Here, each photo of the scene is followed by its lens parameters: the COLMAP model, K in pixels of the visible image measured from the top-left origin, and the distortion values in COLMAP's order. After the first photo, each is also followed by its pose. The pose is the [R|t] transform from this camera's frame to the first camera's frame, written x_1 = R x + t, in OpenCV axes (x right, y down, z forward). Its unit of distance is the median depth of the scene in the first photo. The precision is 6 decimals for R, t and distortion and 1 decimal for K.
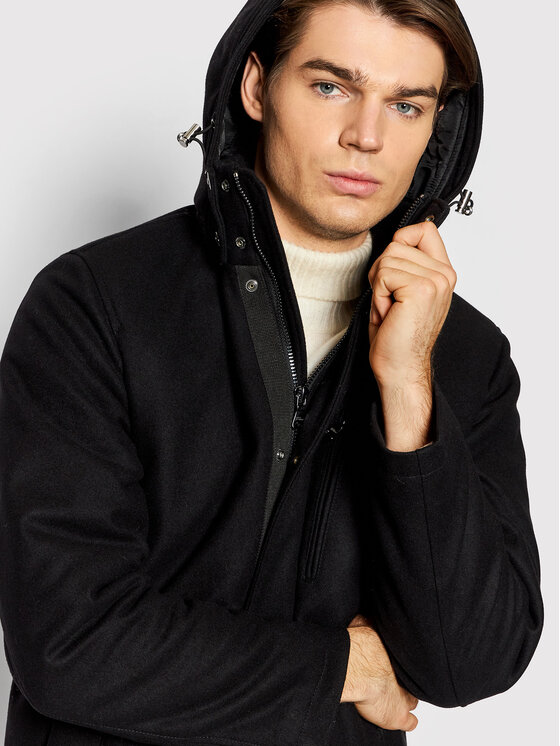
lens RADIAL K [[1342.3, 0, 280.8], [0, 1342.3, 373.5], [0, 0, 1]] dist [-0.016785, 0.000000]
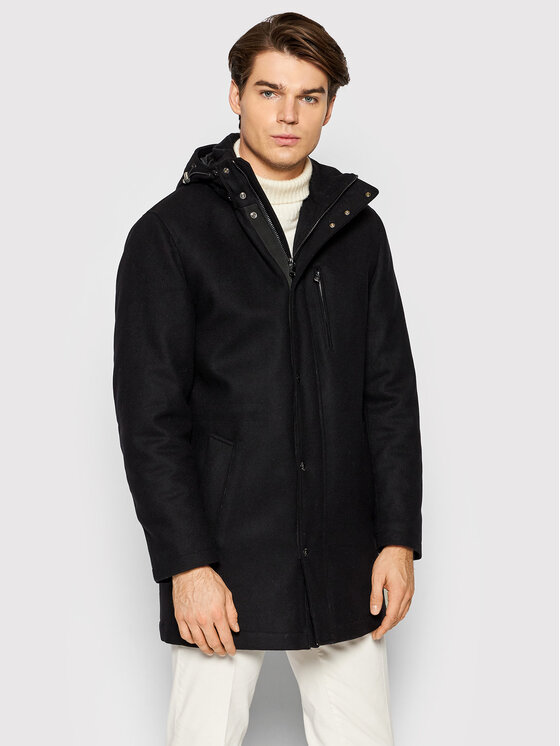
lens RADIAL K [[1510.3, 0, 279.5], [0, 1510.3, 372.7], [0, 0, 1]] dist [-0.091999, 0.000000]
pose [[0.993456, -0.101331, -0.052705, 0.127552], [0.100927, 0.994841, -0.010279, 0.222302], [0.053474, 0.004893, 0.998557, -1.221471]]
